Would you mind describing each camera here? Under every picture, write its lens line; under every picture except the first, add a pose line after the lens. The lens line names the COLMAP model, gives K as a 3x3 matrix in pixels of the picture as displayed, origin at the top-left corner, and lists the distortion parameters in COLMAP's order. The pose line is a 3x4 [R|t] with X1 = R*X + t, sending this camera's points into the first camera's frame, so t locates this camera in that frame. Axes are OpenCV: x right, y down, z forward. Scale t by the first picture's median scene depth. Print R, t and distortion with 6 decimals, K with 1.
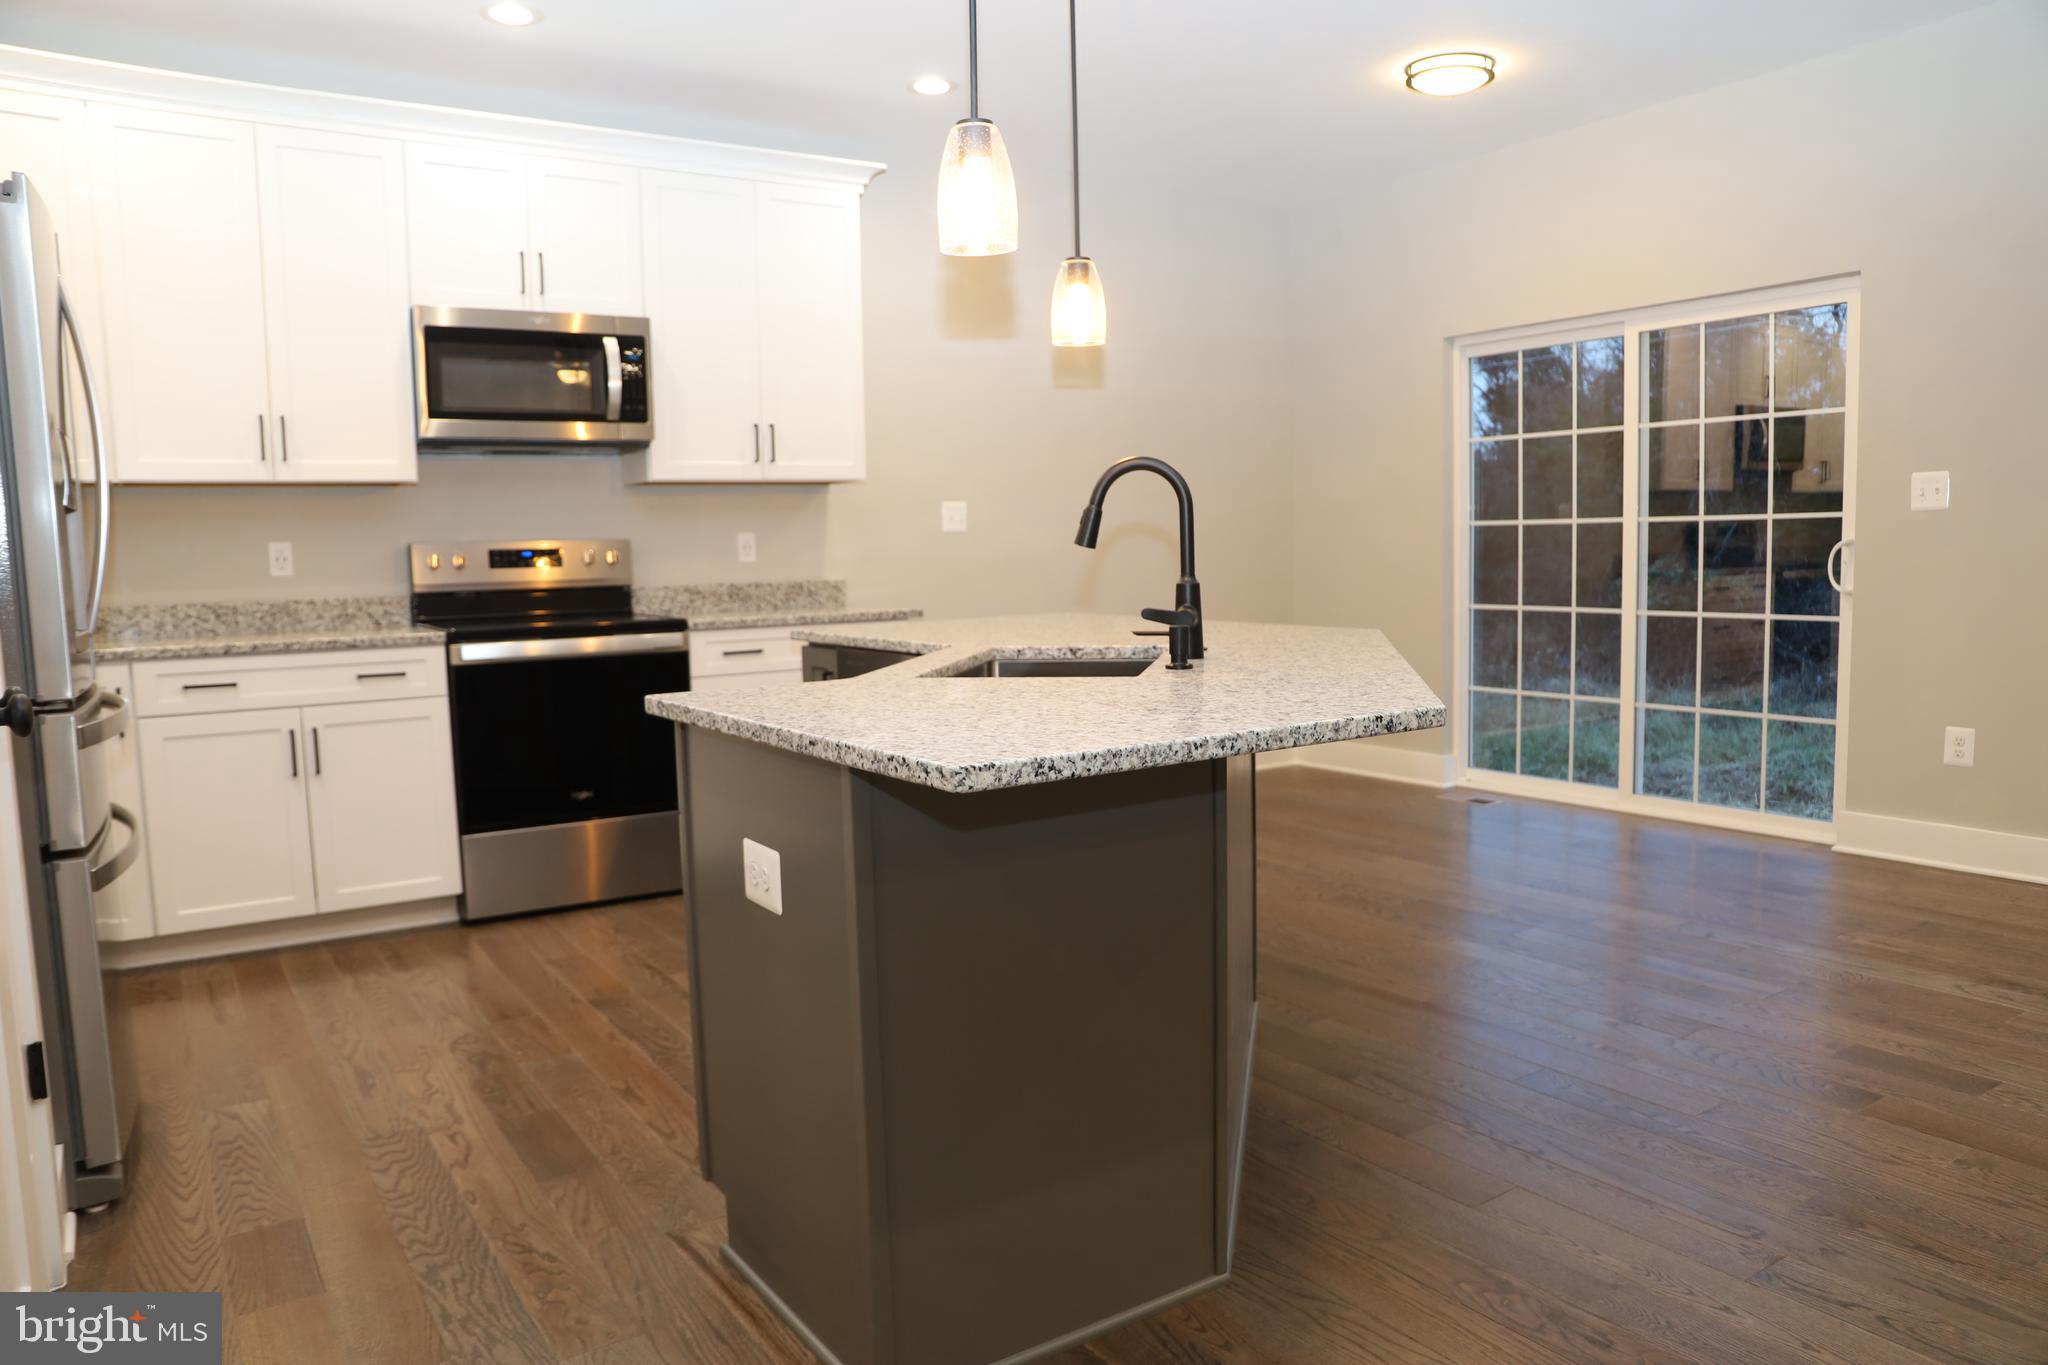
lens RADIAL K [[1412.2, 0, 1027.4], [0, 1412.2, 650.5], [0, 0, 1]] dist [-0.122610, 0.077713]
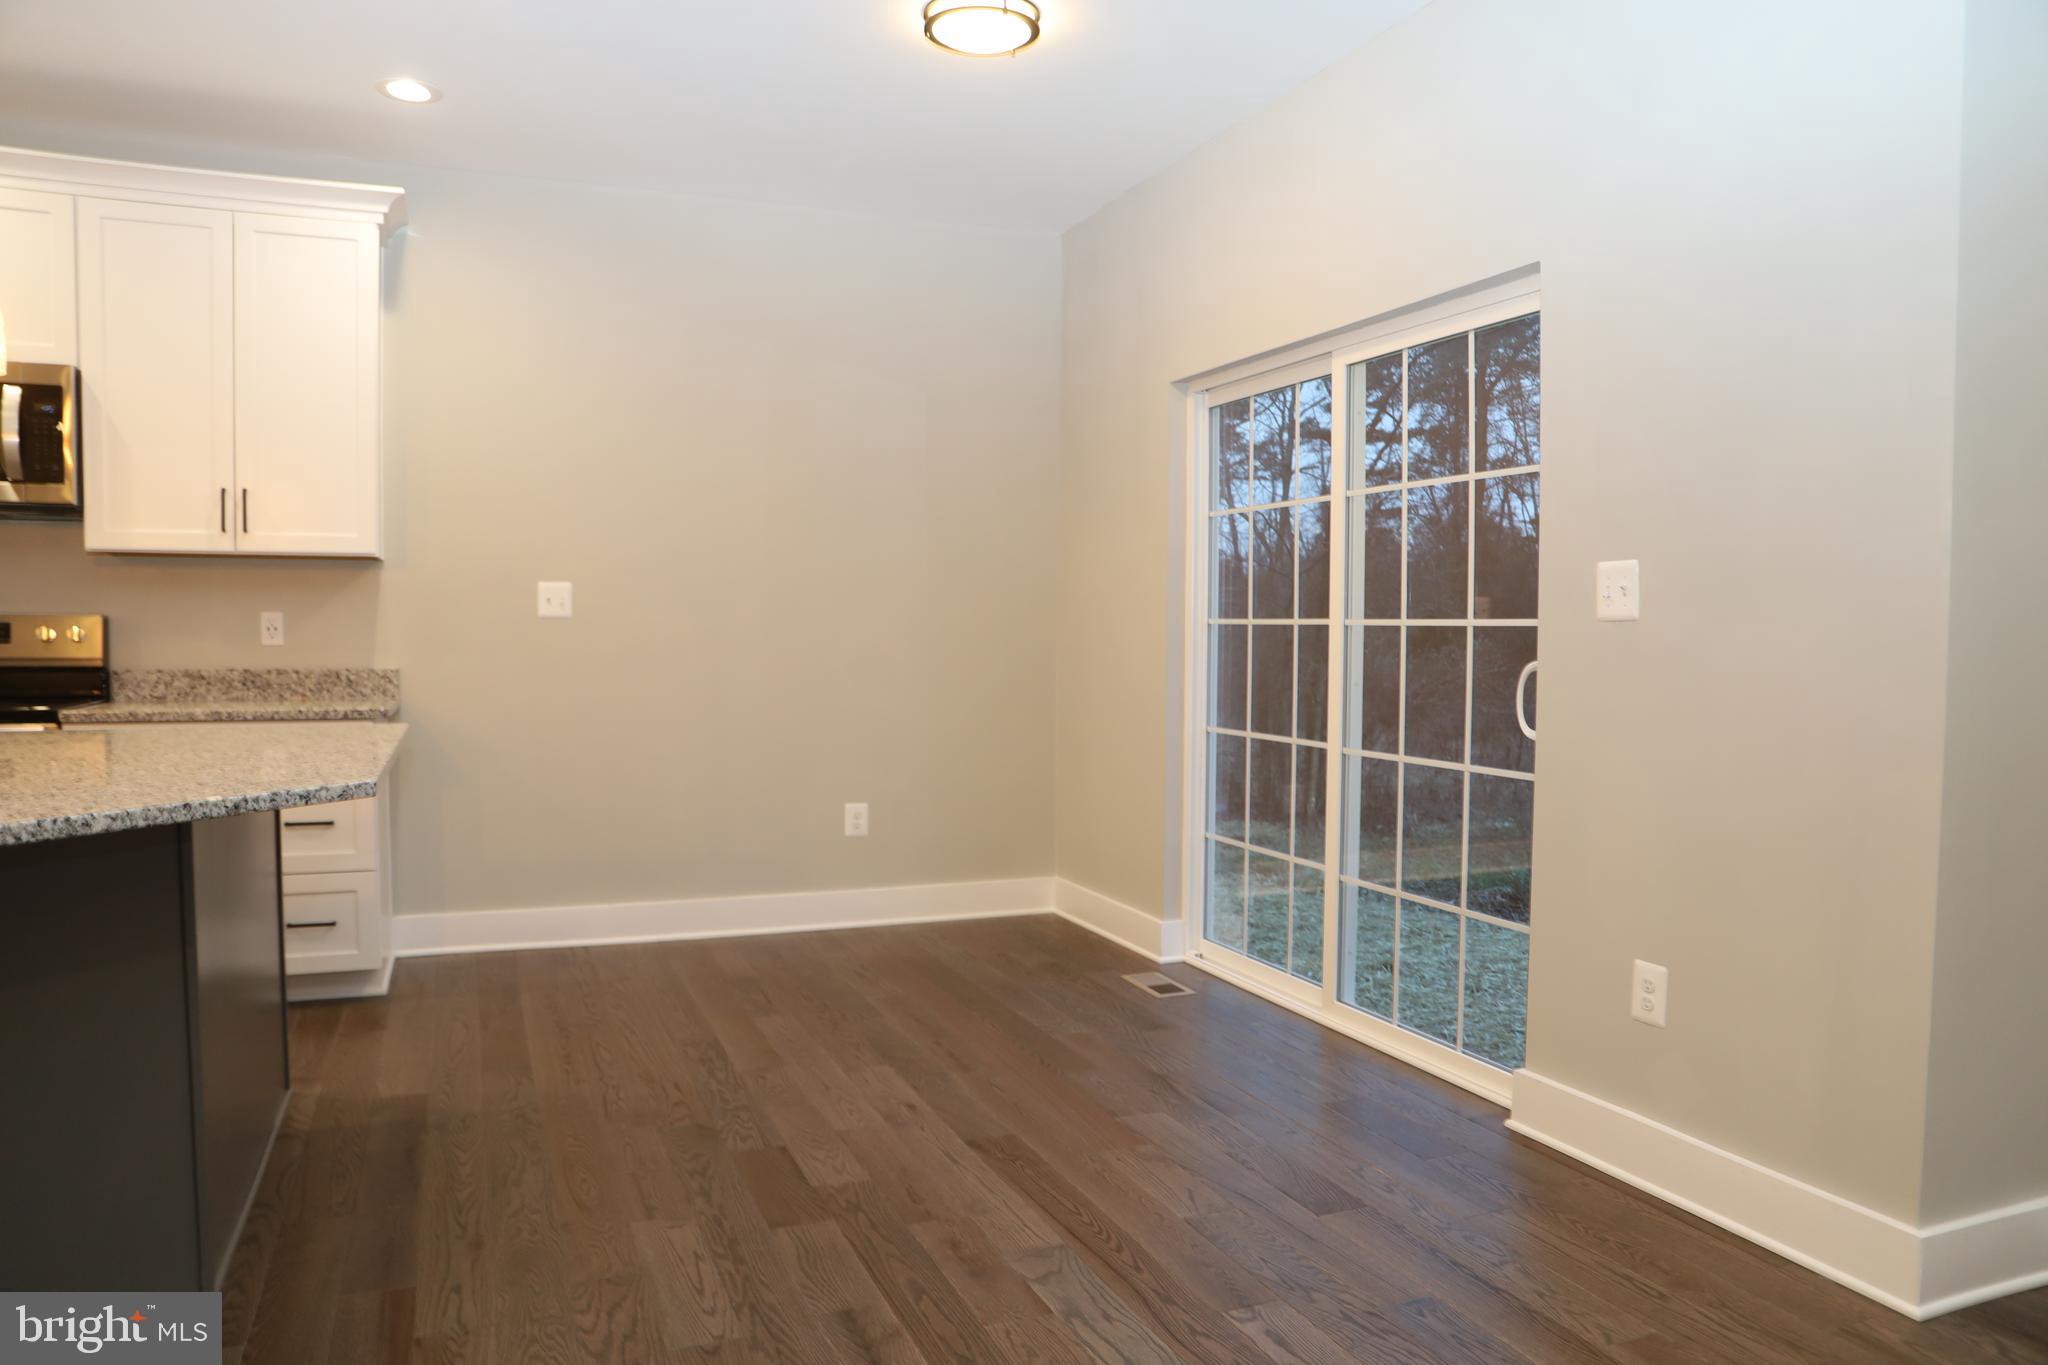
lens RADIAL K [[1412.2, 0, 1025.1], [0, 1412.2, 694.2], [0, 0, 1]] dist [-0.122610, 0.077713]
pose [[0.978455, 0.039034, -0.202735, 0.460792], [-0.044089, 0.998818, -0.020477, -0.037344], [0.201696, 0.028975, 0.979019, 0.270840]]
